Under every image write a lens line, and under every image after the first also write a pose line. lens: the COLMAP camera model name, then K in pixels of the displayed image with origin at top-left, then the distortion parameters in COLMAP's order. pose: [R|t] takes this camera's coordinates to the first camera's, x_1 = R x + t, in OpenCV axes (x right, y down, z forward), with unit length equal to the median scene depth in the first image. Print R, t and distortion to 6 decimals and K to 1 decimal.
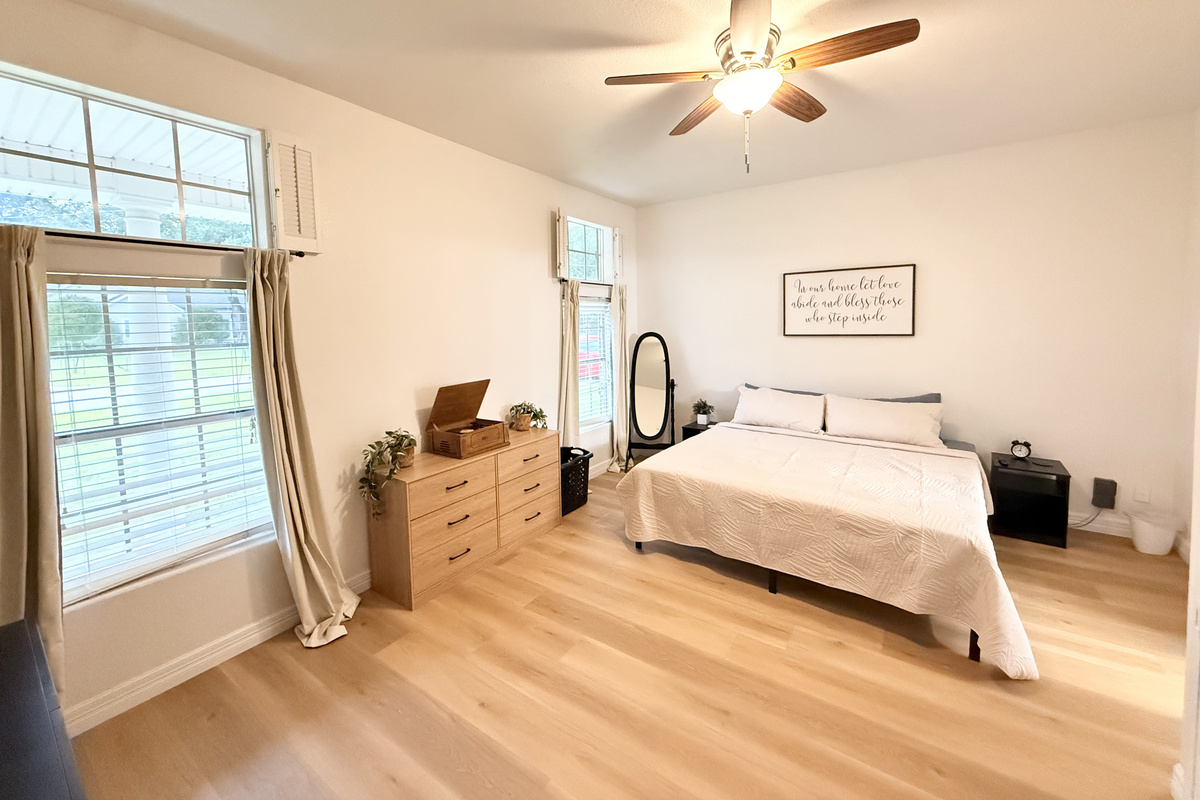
lens RADIAL K [[474.4, 0, 594.4], [0, 474.4, 348.6], [0, 0, 1]] dist [-0.001708, 0.000045]
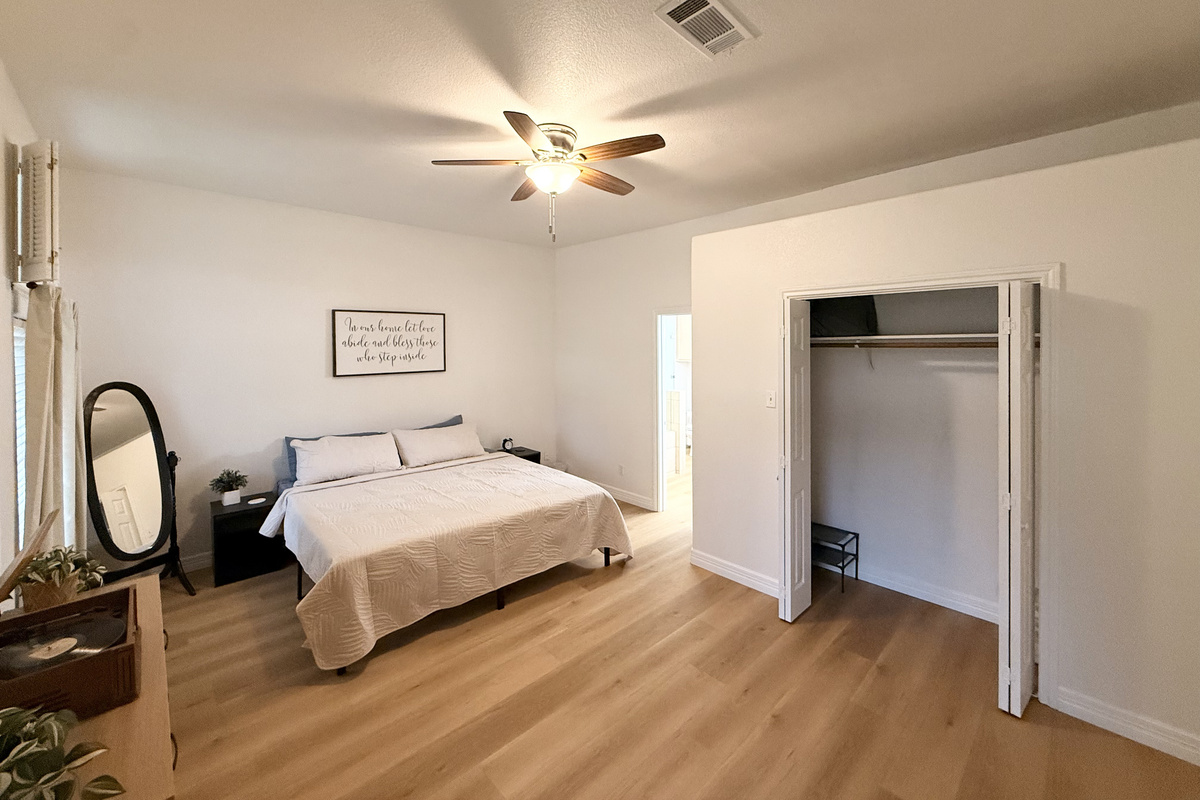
lens RADIAL K [[474.4, 0, 594.4], [0, 474.4, 348.6], [0, 0, 1]] dist [-0.001708, 0.000045]
pose [[0.206538, 0.008197, 0.978404, -0.437262], [0.062286, 0.997827, -0.021508, -0.033477], [-0.976454, 0.065383, 0.205578, 0.346478]]
